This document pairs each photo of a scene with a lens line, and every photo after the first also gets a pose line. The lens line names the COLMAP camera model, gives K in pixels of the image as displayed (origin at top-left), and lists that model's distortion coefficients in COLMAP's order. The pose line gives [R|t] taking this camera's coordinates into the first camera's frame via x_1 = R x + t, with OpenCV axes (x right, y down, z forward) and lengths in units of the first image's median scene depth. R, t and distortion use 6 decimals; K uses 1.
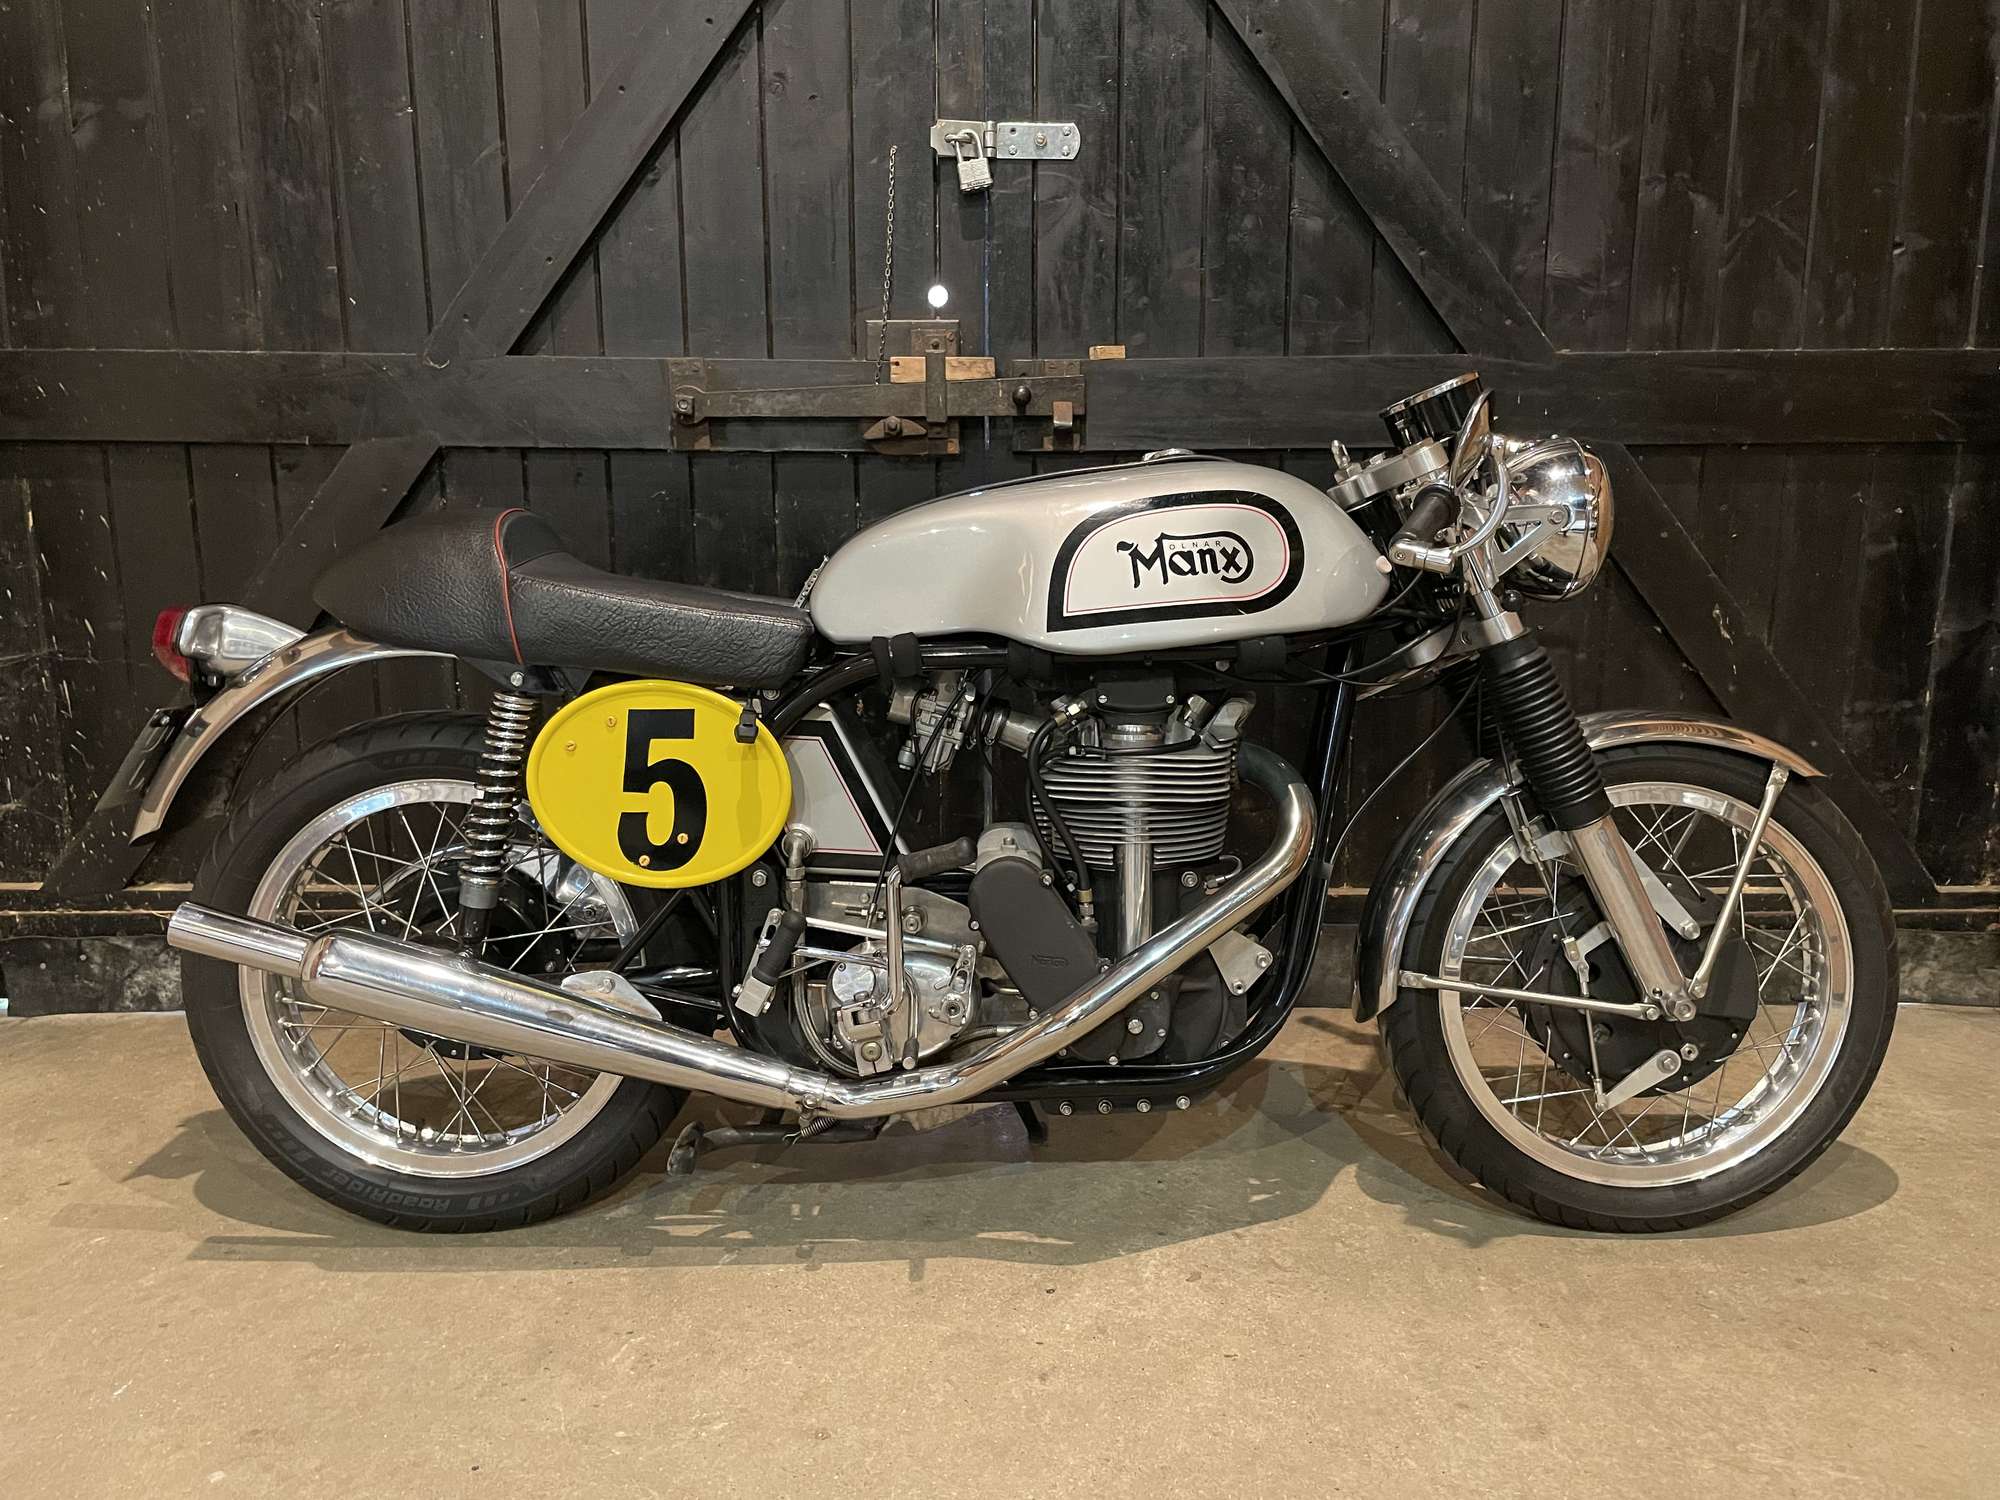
lens RADIAL K [[1543.2, 0, 991.5], [0, 1543.2, 735.0], [0, 0, 1]] dist [0.068118, -0.108637]
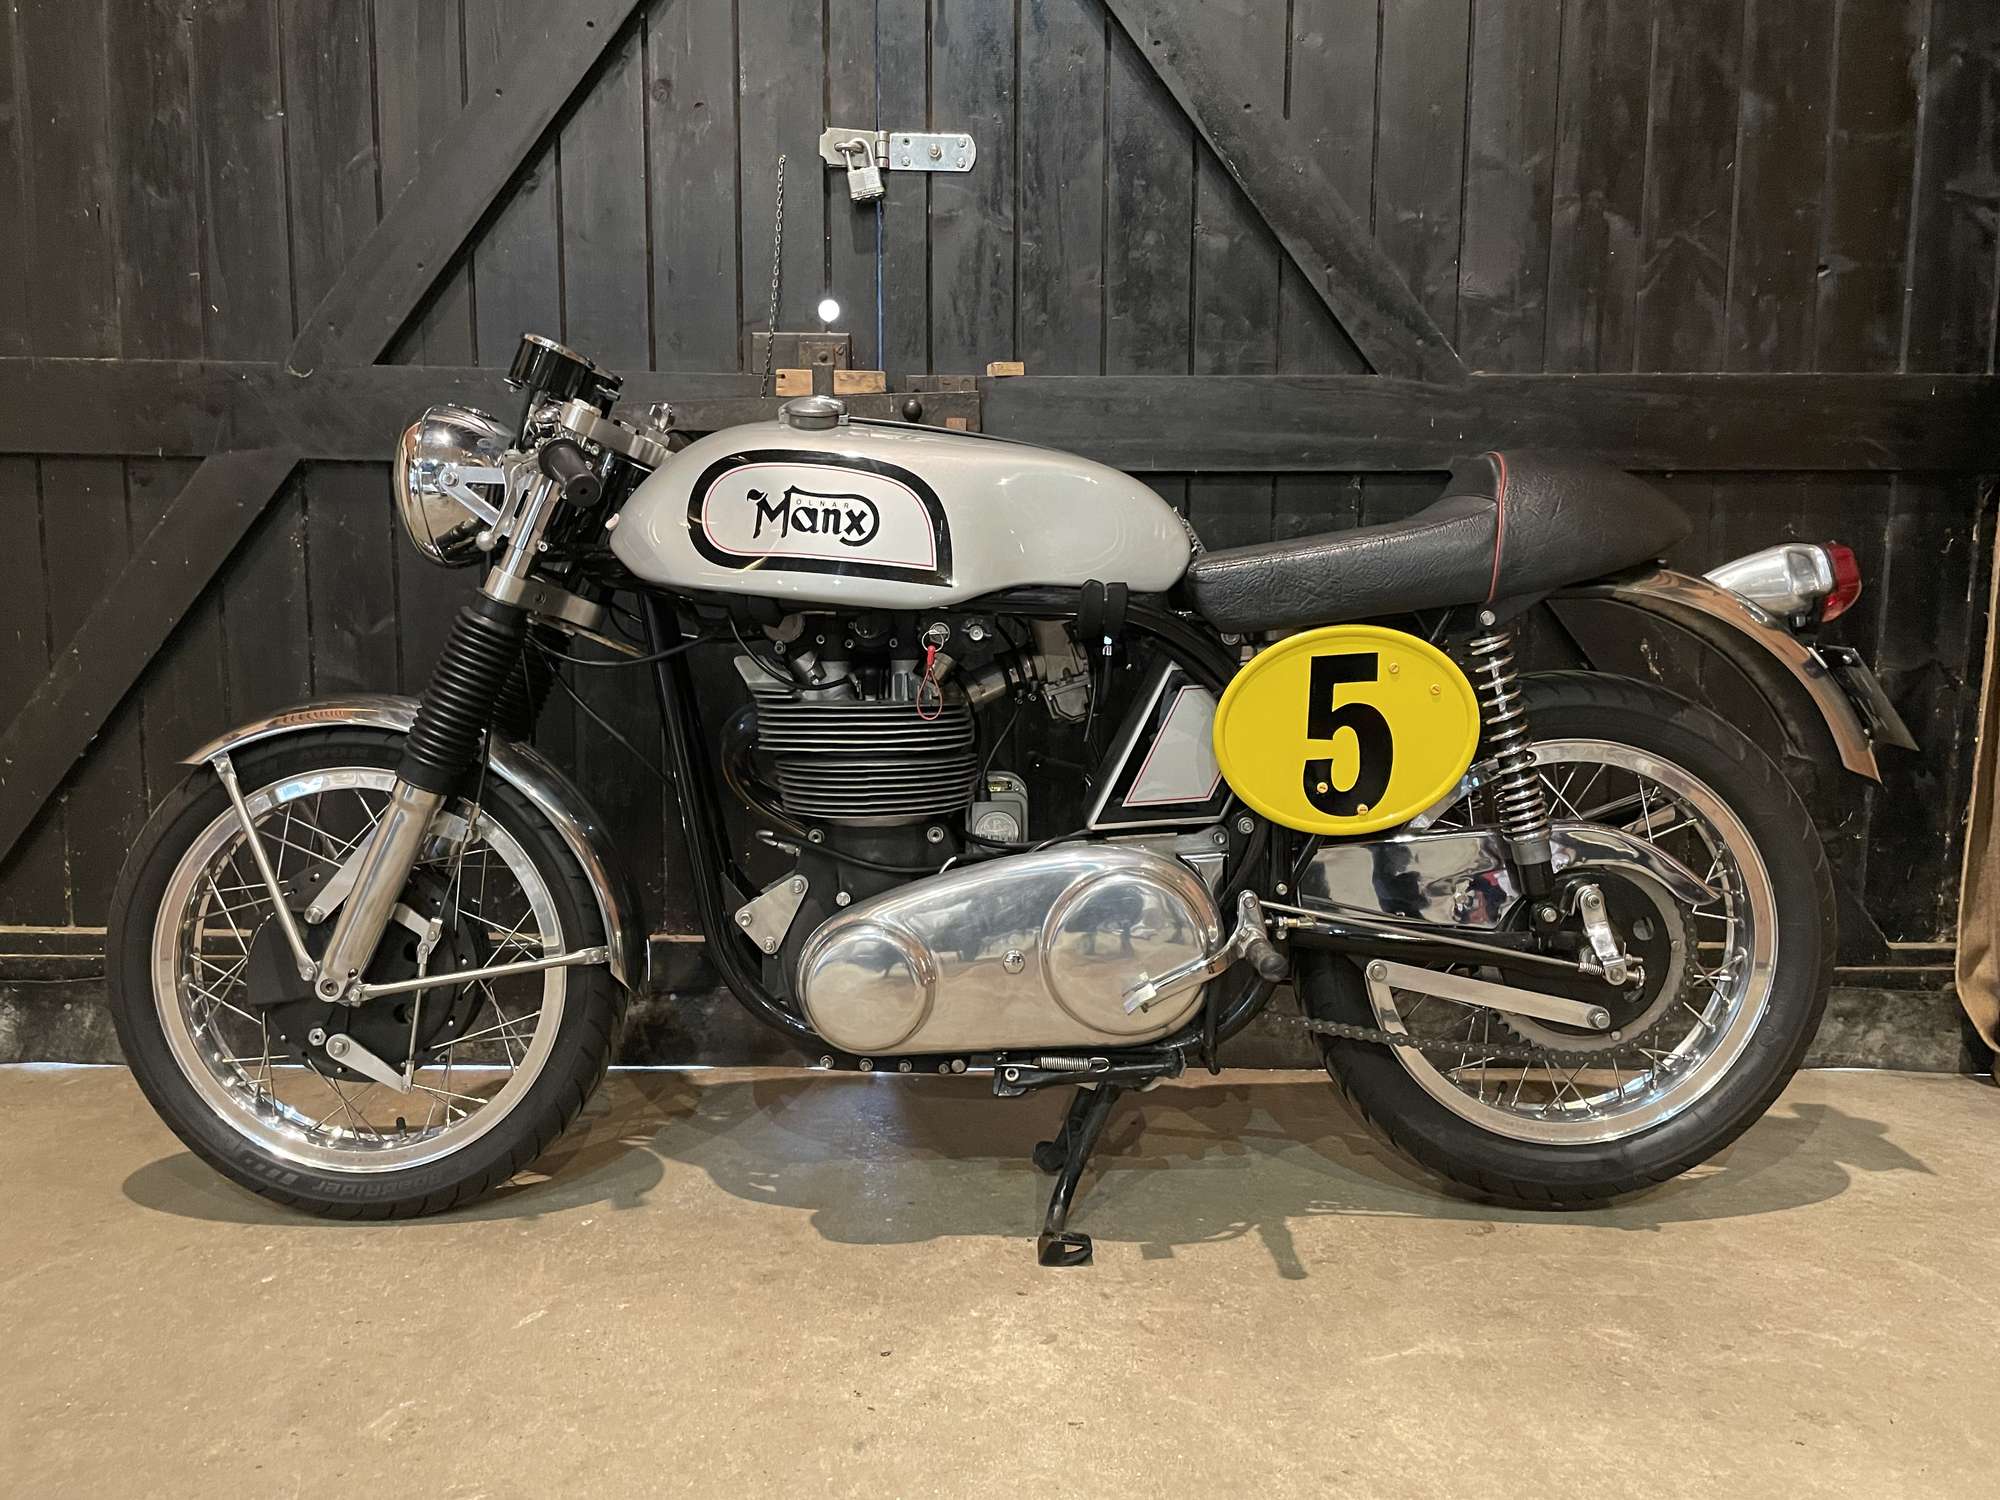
lens RADIAL K [[1543.2, 0, 1003.1], [0, 1543.2, 739.3], [0, 0, 1]] dist [0.068118, -0.108637]
pose [[0.999926, 0.008503, 0.008670, 0.068896], [-0.007850, 0.997315, -0.072815, 0.051946], [-0.009266, 0.072742, 0.997308, 0.062460]]
